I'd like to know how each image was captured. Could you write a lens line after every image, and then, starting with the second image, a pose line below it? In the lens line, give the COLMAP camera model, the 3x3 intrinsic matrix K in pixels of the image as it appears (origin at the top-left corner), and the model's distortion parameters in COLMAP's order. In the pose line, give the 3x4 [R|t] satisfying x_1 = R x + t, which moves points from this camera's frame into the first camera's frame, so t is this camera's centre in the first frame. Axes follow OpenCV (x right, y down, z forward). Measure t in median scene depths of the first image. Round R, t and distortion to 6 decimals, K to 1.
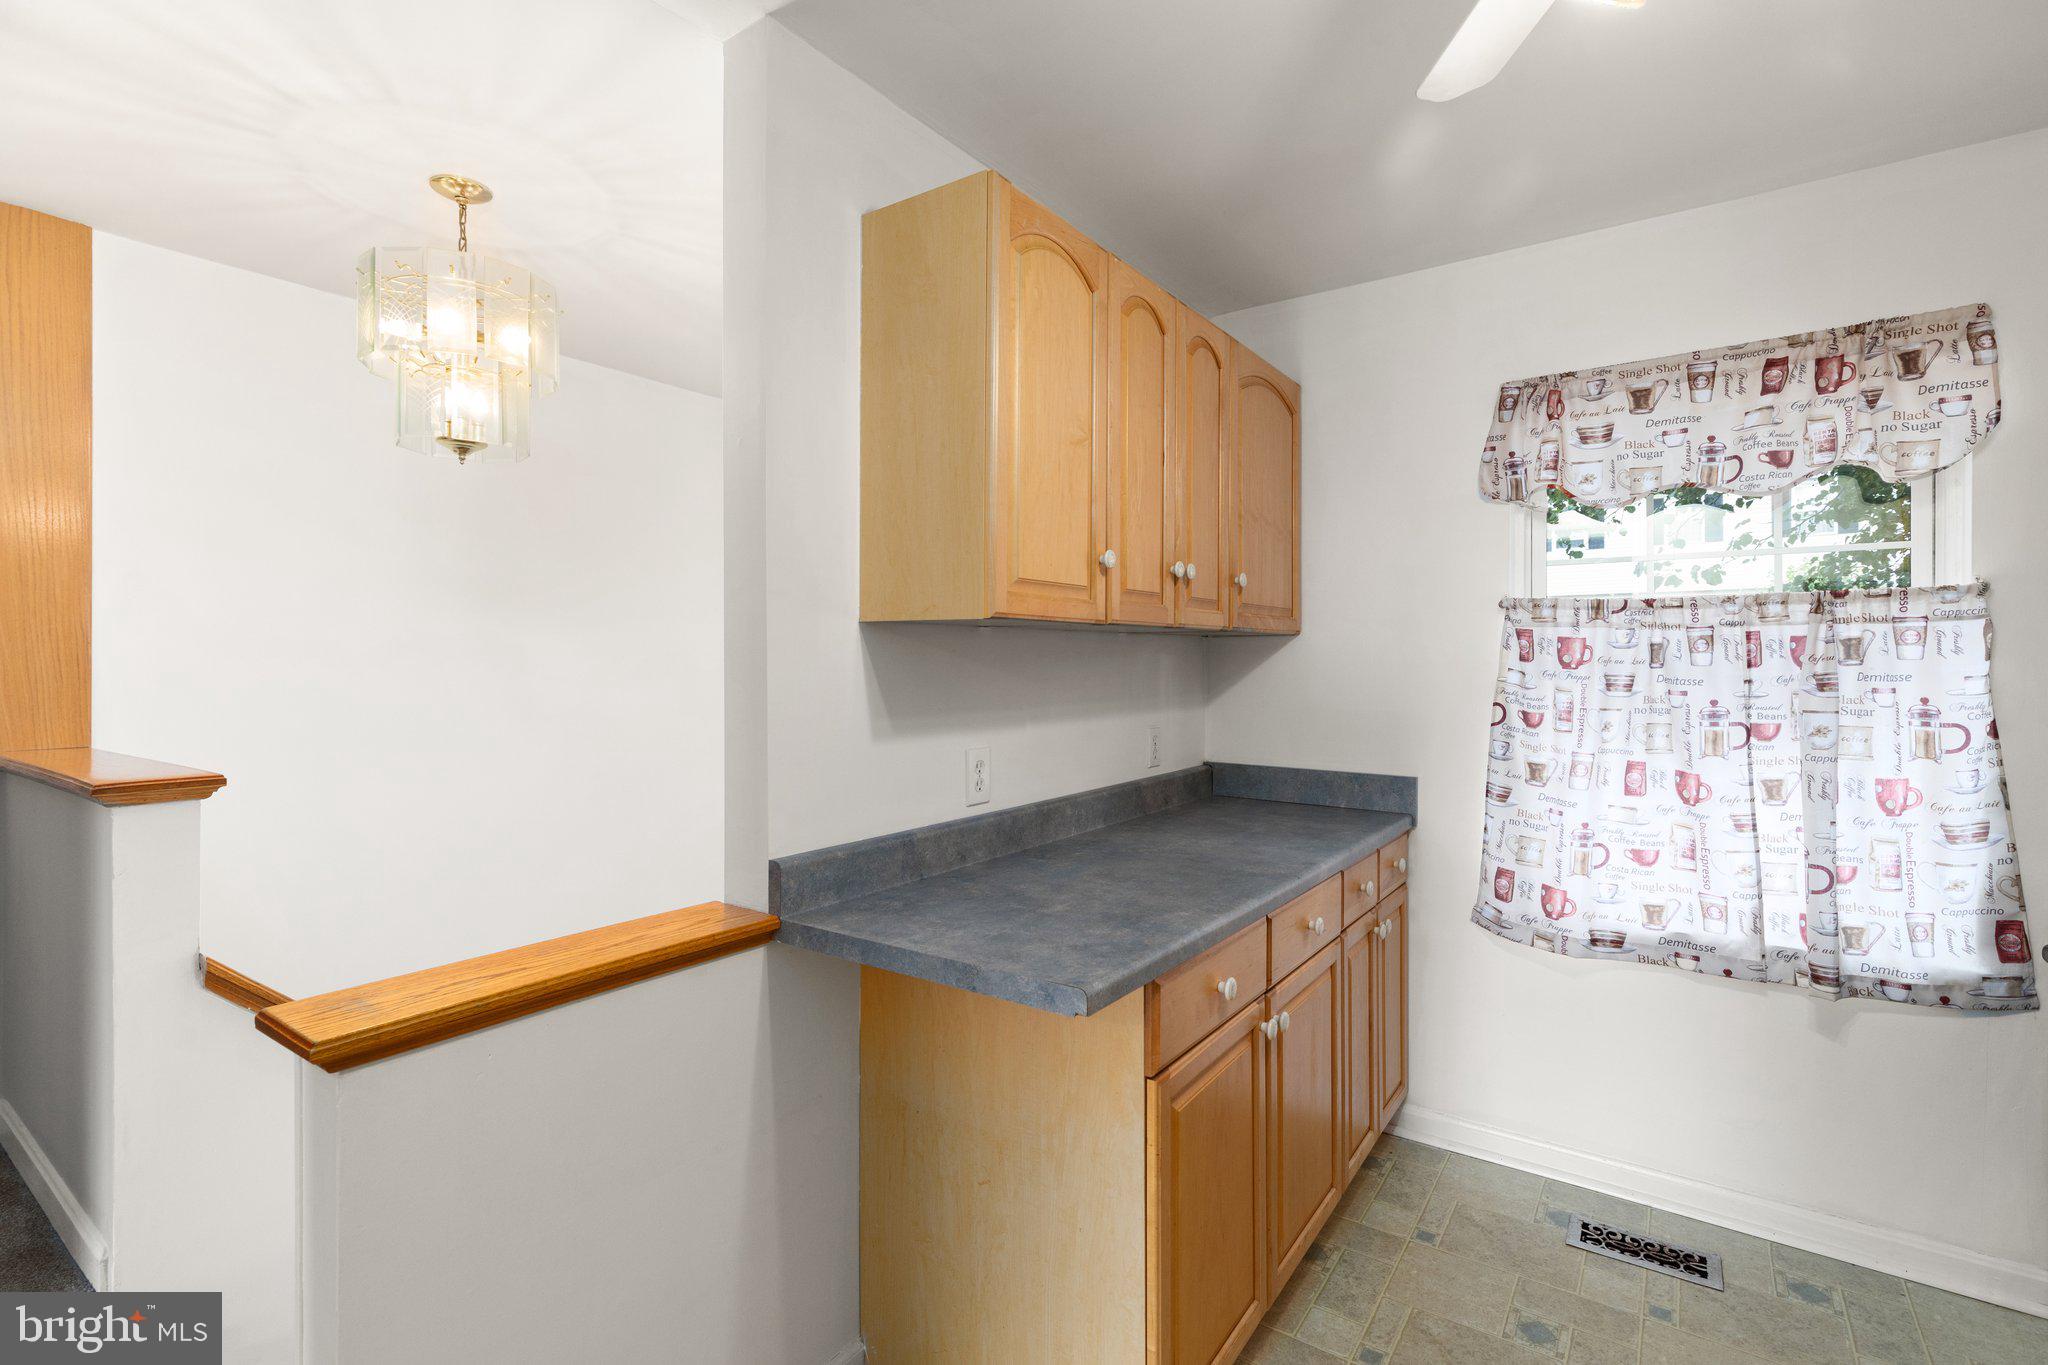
lens RADIAL K [[931.3, 0, 1029.4], [0, 931.3, 660.5], [0, 0, 1]] dist [0.008479, -0.000309]
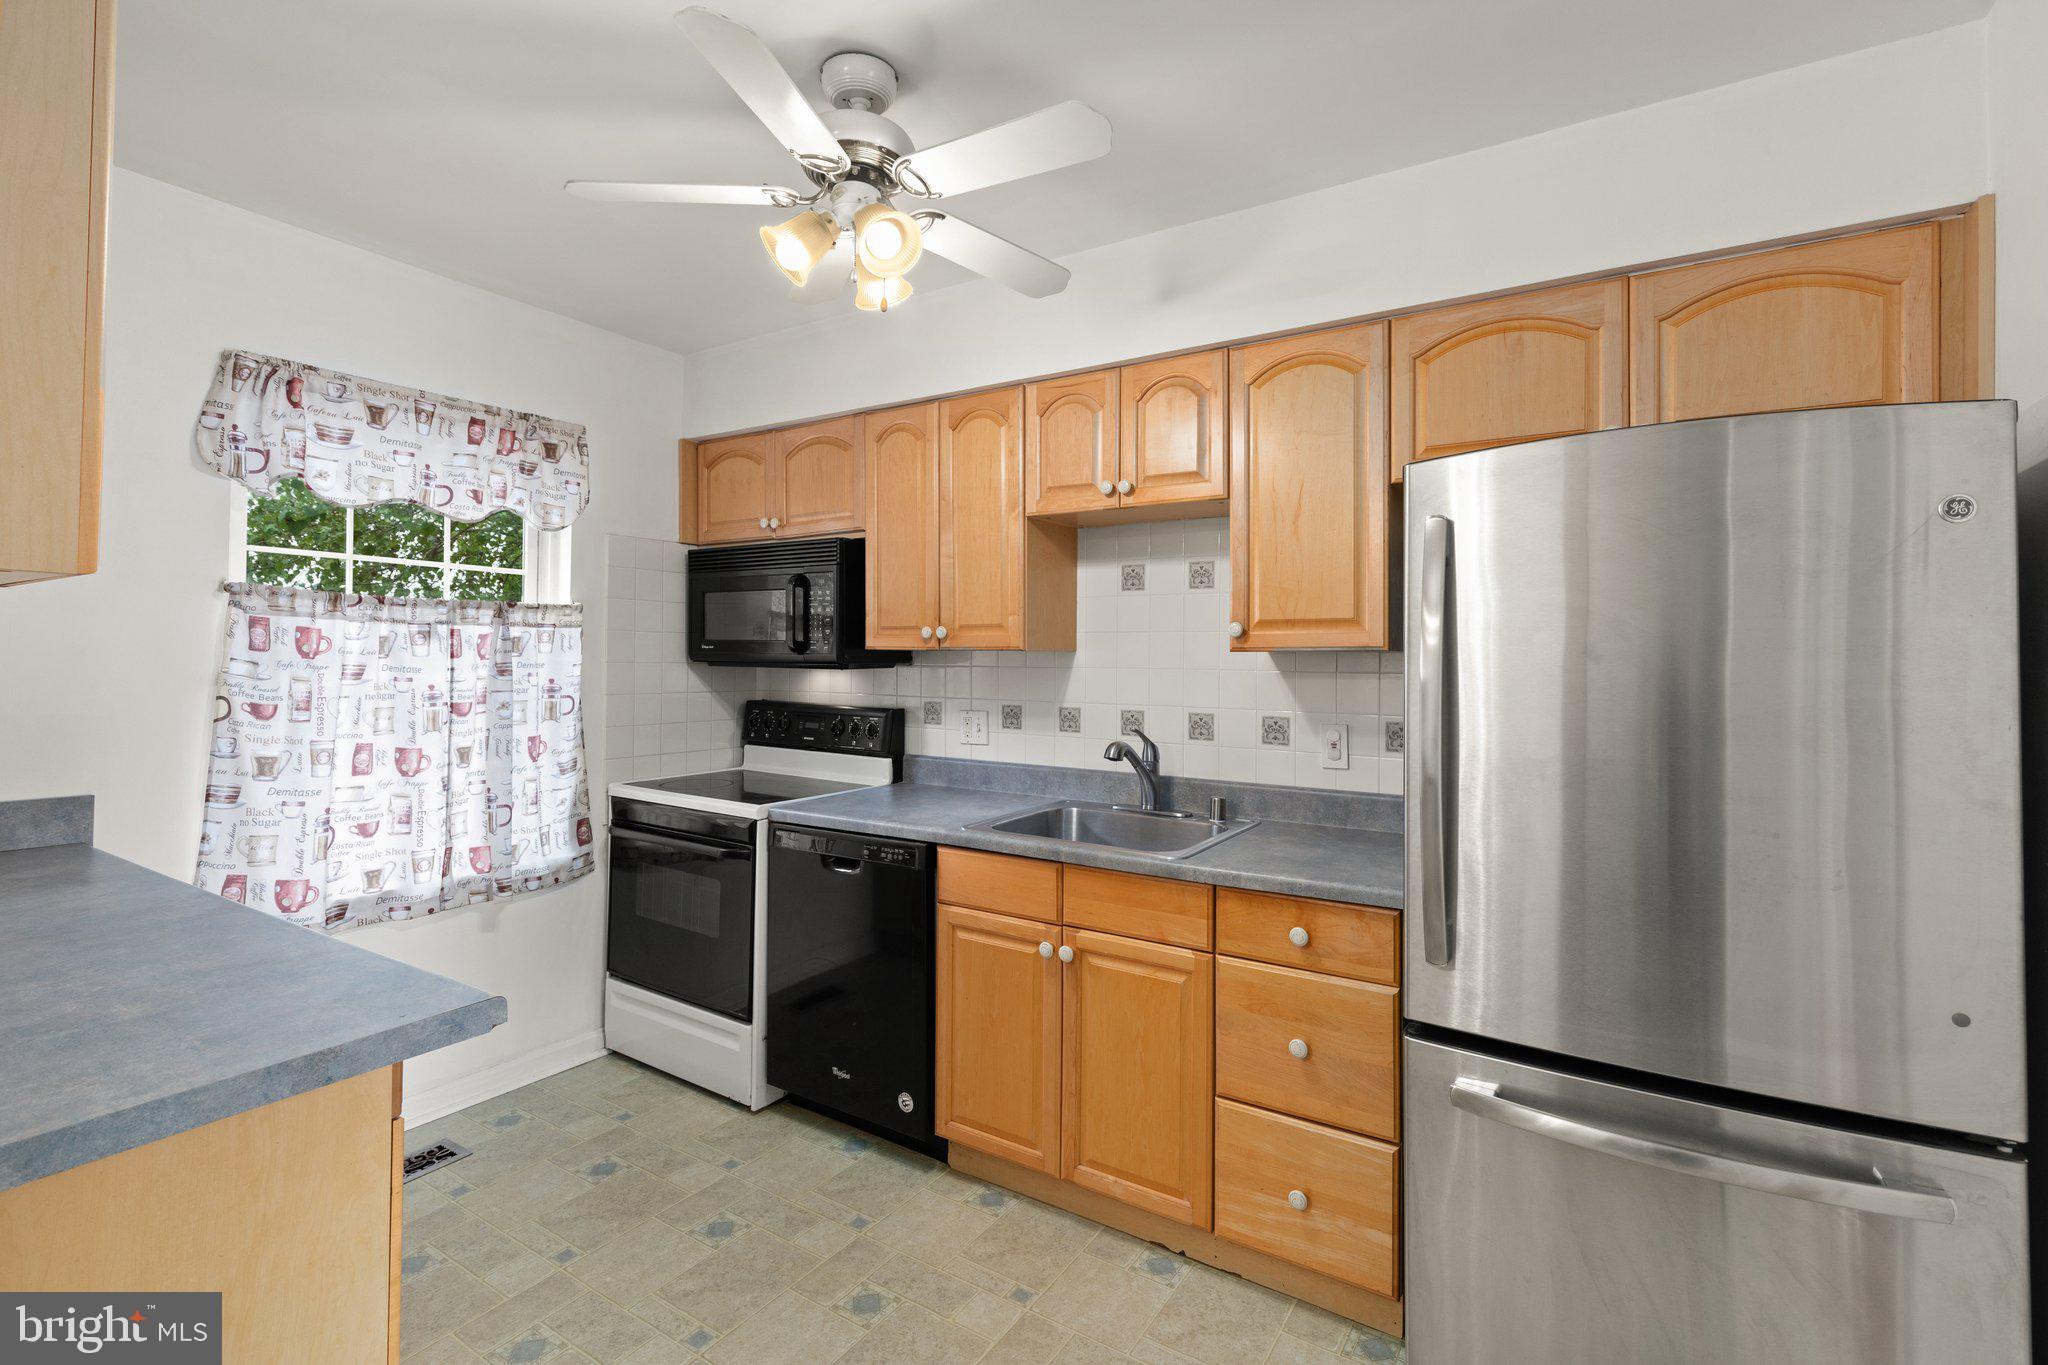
lens RADIAL K [[931.3, 0, 1014.8], [0, 931.3, 657.0], [0, 0, 1]] dist [0.008479, -0.000309]
pose [[-0.029246, 0.006991, 0.999548, -0.492899], [-0.005924, 0.999957, -0.007167, 0.010529], [-0.999555, -0.006131, -0.029203, 0.287237]]
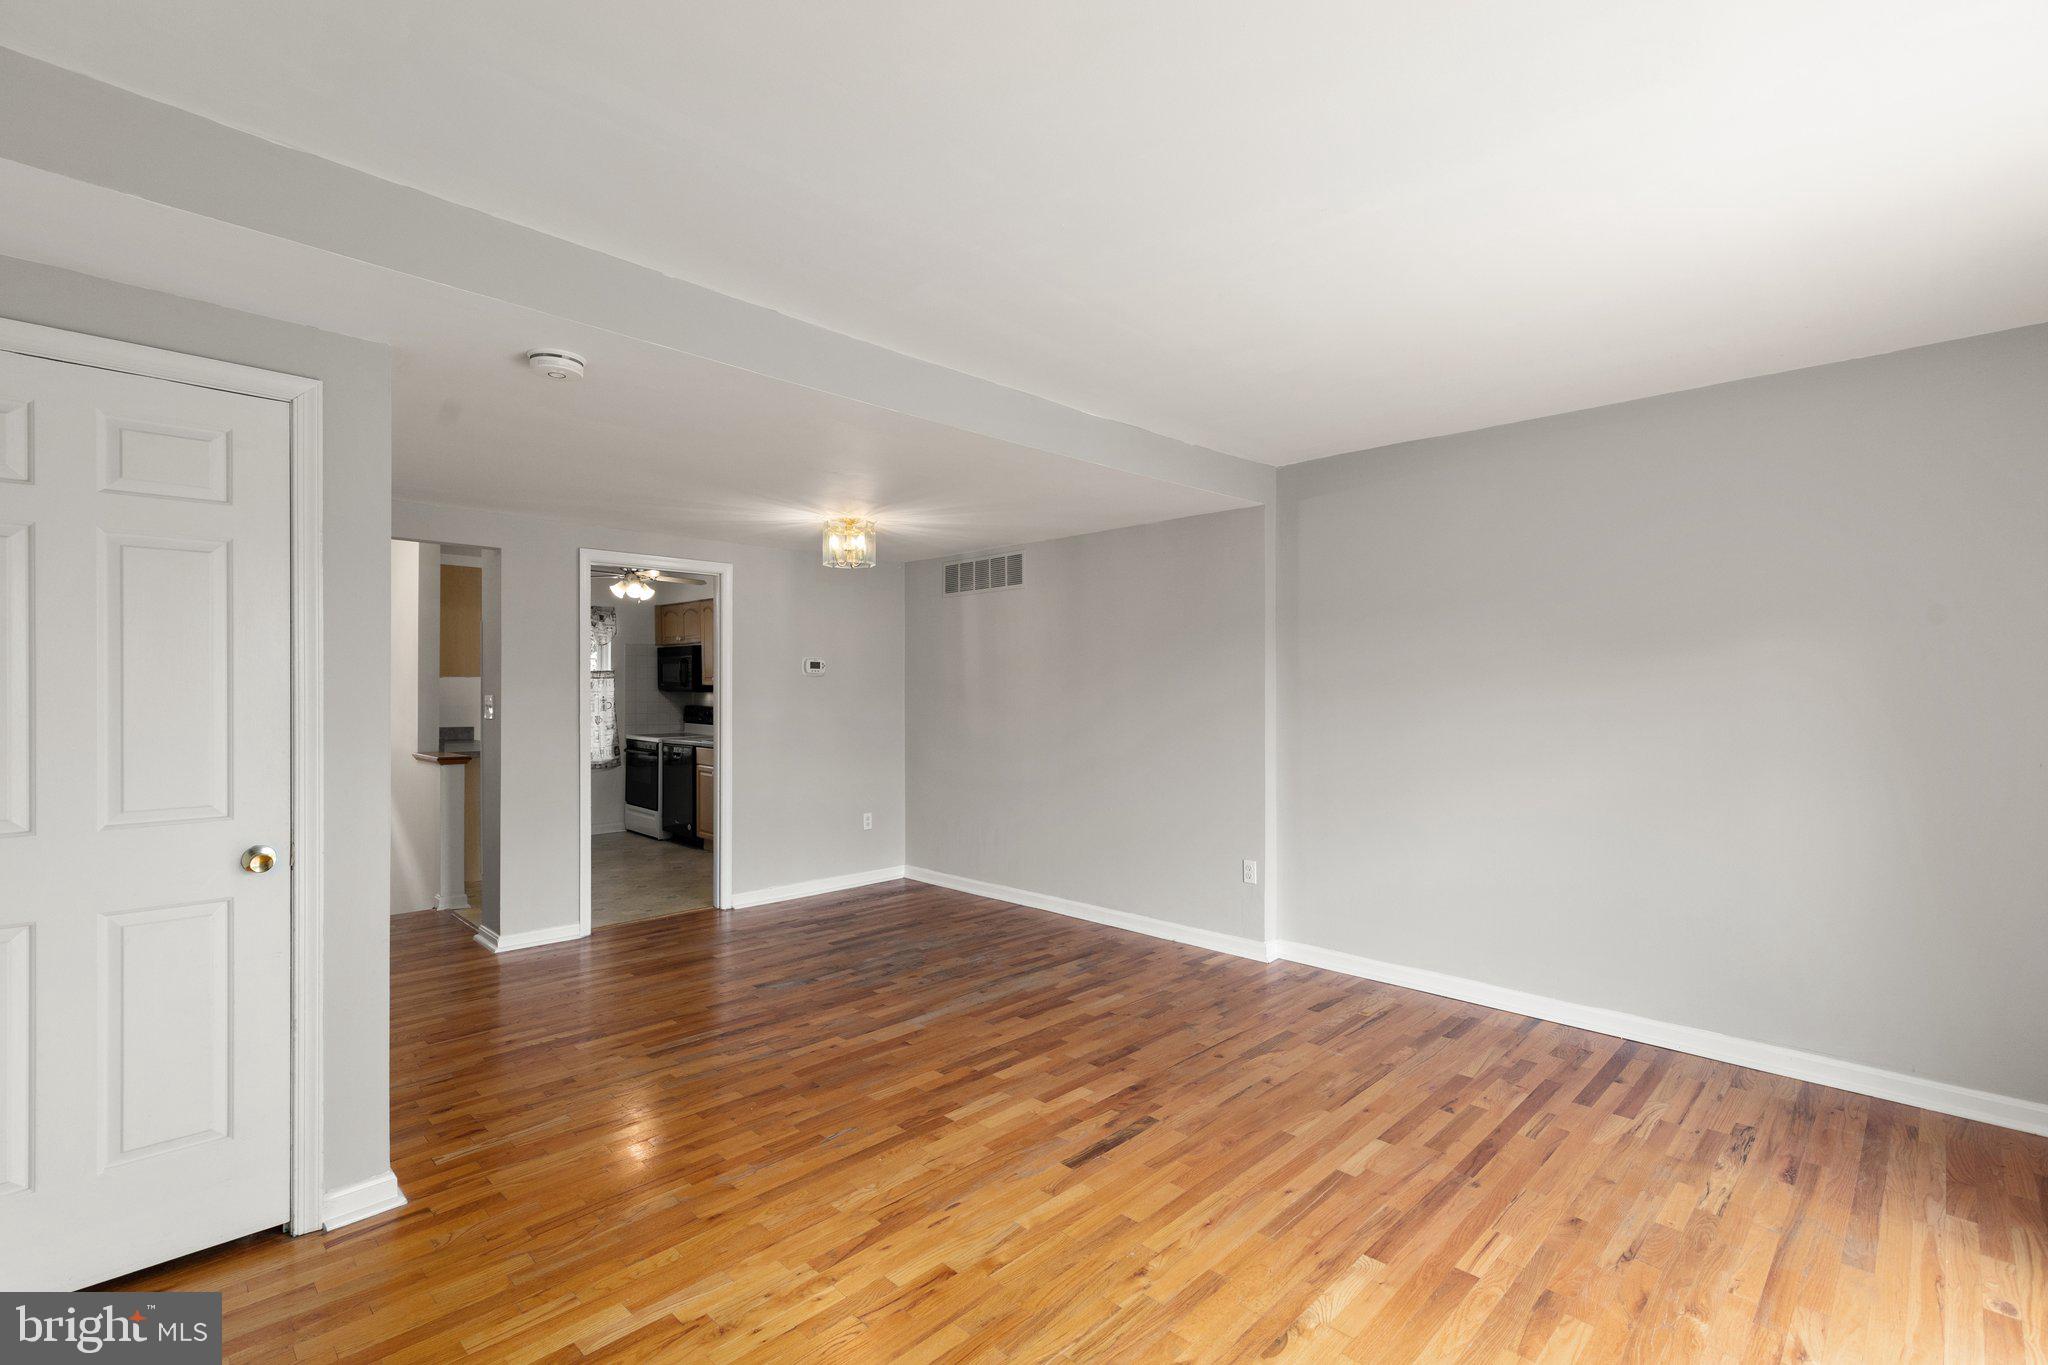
lens RADIAL K [[931.3, 0, 1020.2], [0, 931.3, 689.6], [0, 0, 1]] dist [0.008479, -0.000309]
pose [[0.184338, -0.000051, 0.982863, -2.623187], [-0.001192, 0.999999, 0.000275, 0.005767], [-0.982862, -0.001222, 0.184338, -1.505108]]
